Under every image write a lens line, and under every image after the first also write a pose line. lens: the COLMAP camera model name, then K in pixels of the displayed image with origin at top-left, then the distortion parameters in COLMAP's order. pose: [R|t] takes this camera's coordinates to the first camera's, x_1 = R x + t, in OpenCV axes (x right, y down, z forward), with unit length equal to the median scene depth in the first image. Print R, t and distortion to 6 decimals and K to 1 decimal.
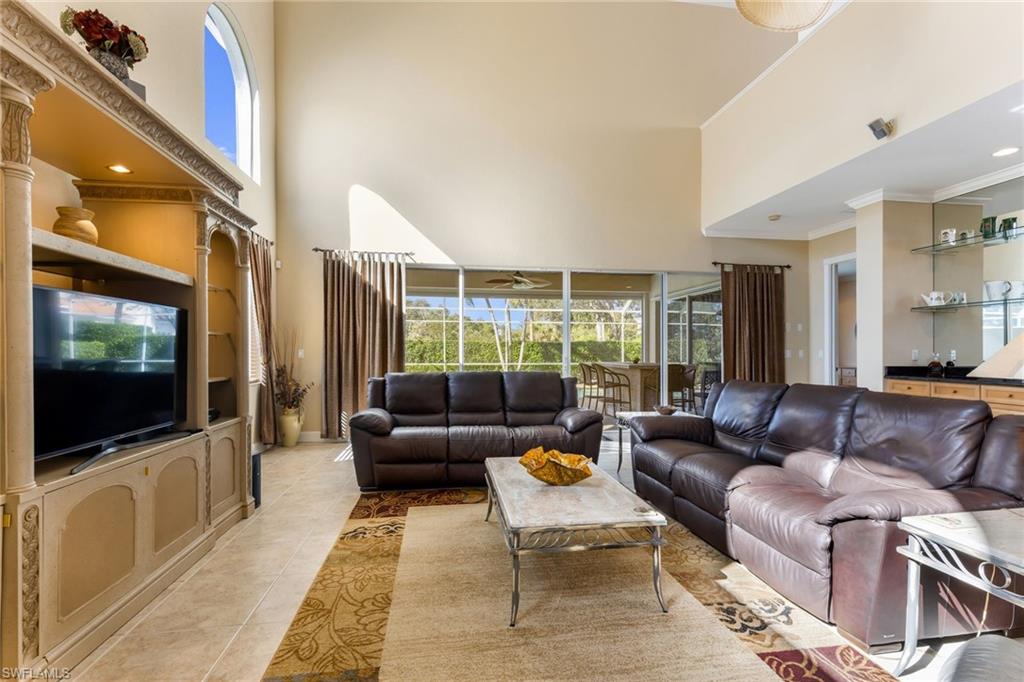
lens RADIAL K [[467.1, 0, 509.3], [0, 467.1, 346.2], [0, 0, 1]] dist [0.004764, 0.000456]
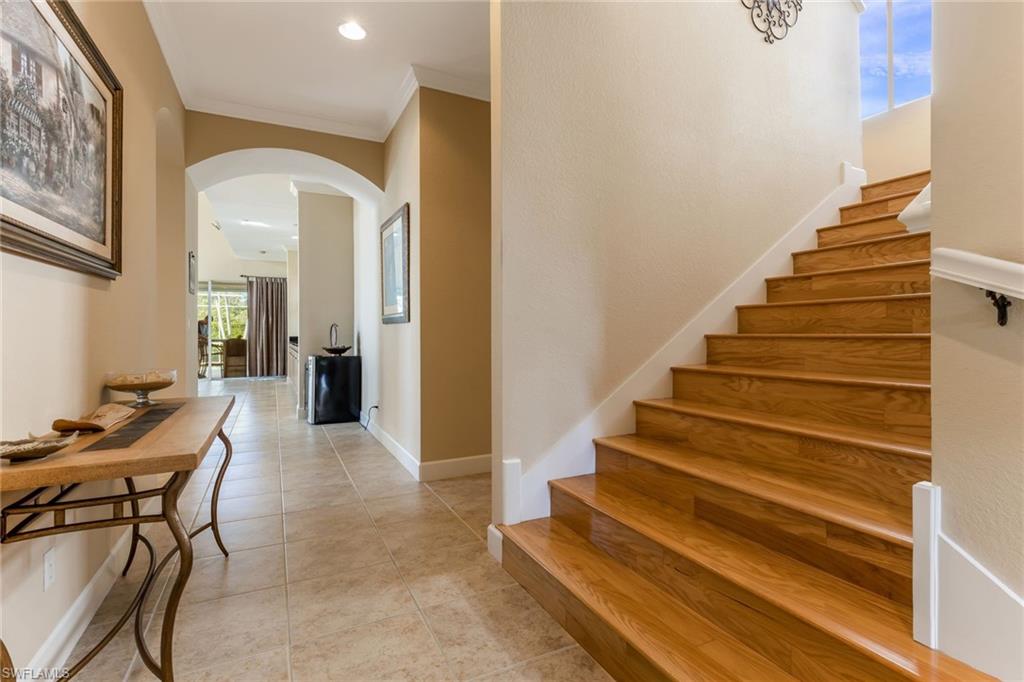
lens RADIAL K [[485.7, 0, 515.5], [0, 485.7, 336.8], [0, 0, 1]] dist [-0.026451, 0.003021]
pose [[0.949641, -0.003915, 0.313317, 1.413278], [-0.001803, 0.999837, 0.017959, 0.014337], [-0.313336, -0.017620, 0.949479, -1.622525]]
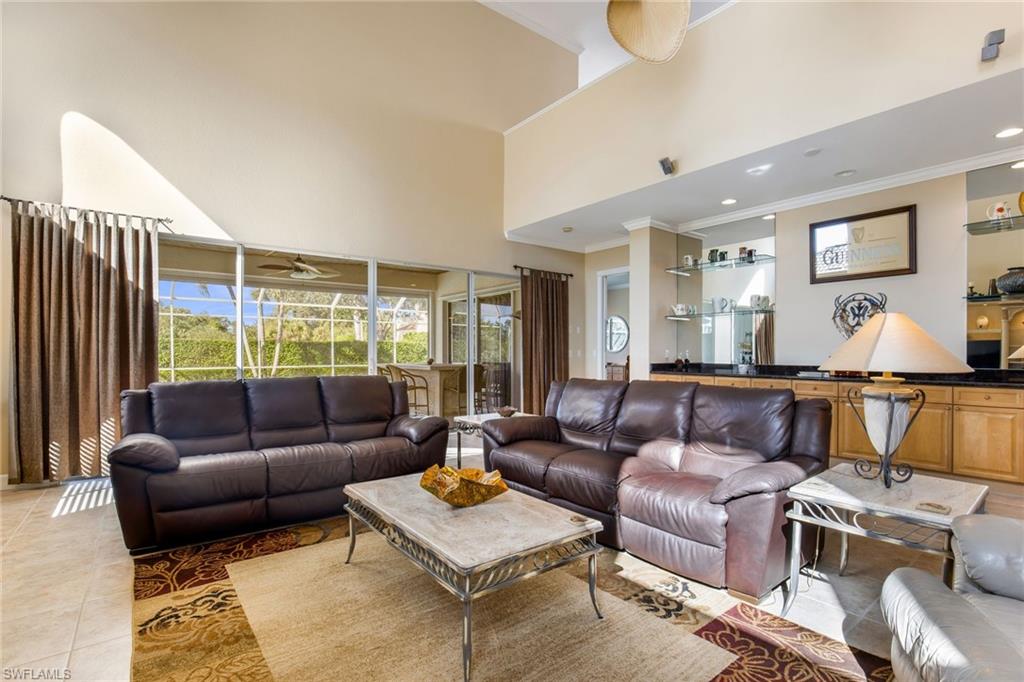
lens RADIAL K [[485.7, 0, 507.8], [0, 485.7, 350.8], [0, 0, 1]] dist [-0.026451, 0.003021]
pose [[0.873096, -0.001713, 0.487546, -0.171096], [-0.002549, 0.999964, 0.008079, 0.000804], [-0.487542, -0.008296, 0.873060, 0.115217]]
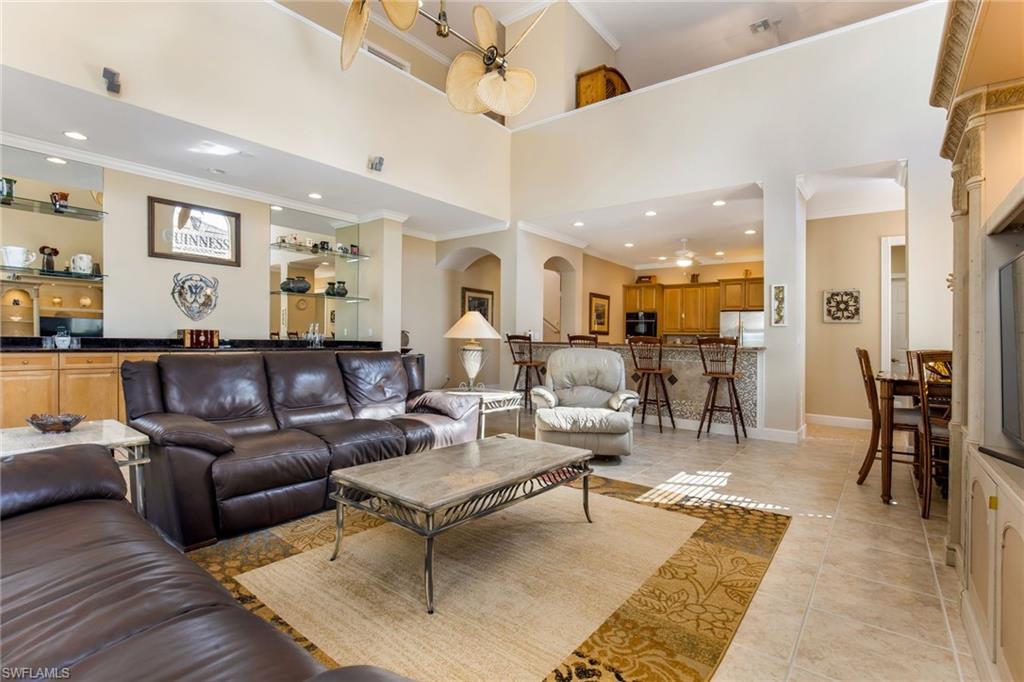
lens RADIAL K [[485.7, 0, 511.2], [0, 485.7, 333.9], [0, 0, 1]] dist [-0.026451, 0.003021]
pose [[-0.687308, -0.005008, 0.726349, -0.435418], [-0.028227, 0.999405, -0.019819, 0.037068], [-0.725818, -0.034125, -0.687040, 1.087517]]
